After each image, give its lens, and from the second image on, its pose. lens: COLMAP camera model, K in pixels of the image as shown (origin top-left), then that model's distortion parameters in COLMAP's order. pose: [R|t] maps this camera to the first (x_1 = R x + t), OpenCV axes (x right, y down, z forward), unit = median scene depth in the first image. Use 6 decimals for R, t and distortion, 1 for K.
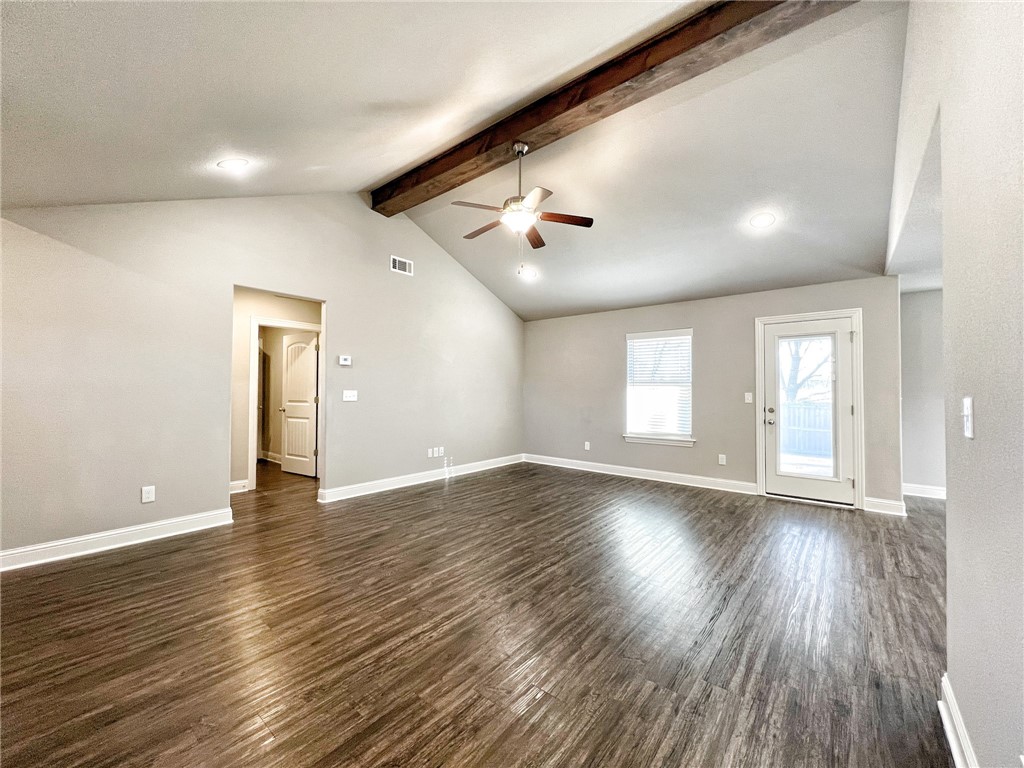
lens RADIAL K [[412.3, 0, 508.2], [0, 412.3, 384.4], [0, 0, 1]] dist [-0.004010, 0.001028]
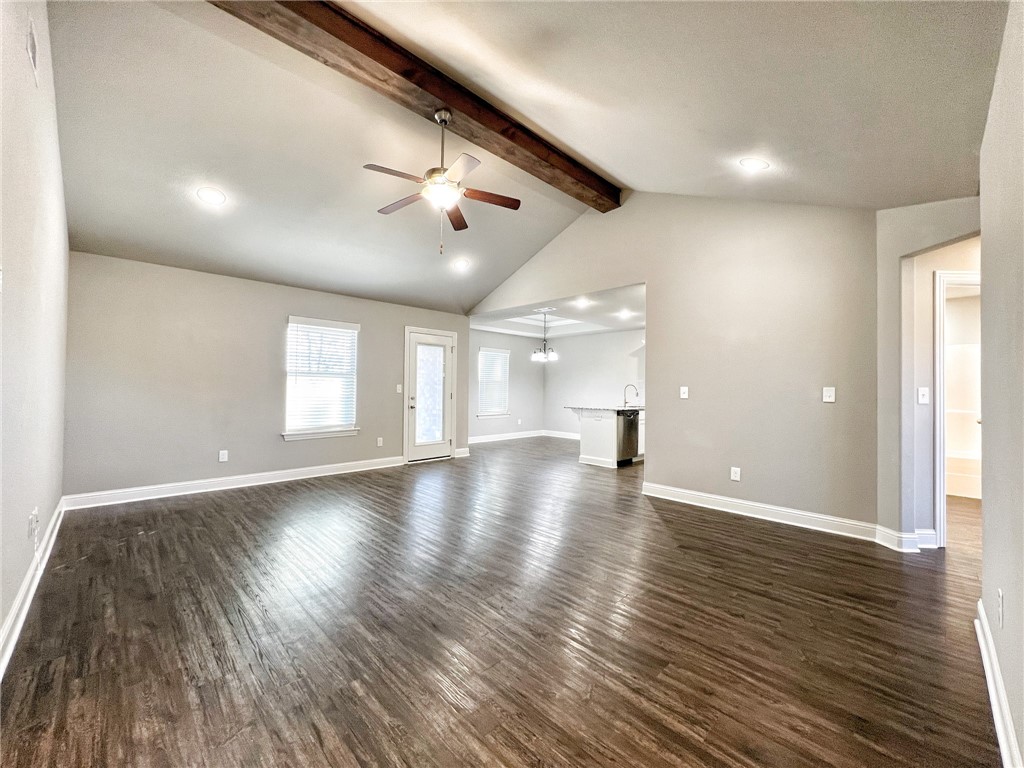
lens RADIAL K [[412.3, 0, 511.4], [0, 412.3, 383.4], [0, 0, 1]] dist [-0.004010, 0.001028]
pose [[0.098579, 0.006482, 0.995108, -0.744077], [-0.024193, 0.999699, -0.004116, 0.016274], [-0.994835, -0.023669, 0.098706, 0.643112]]
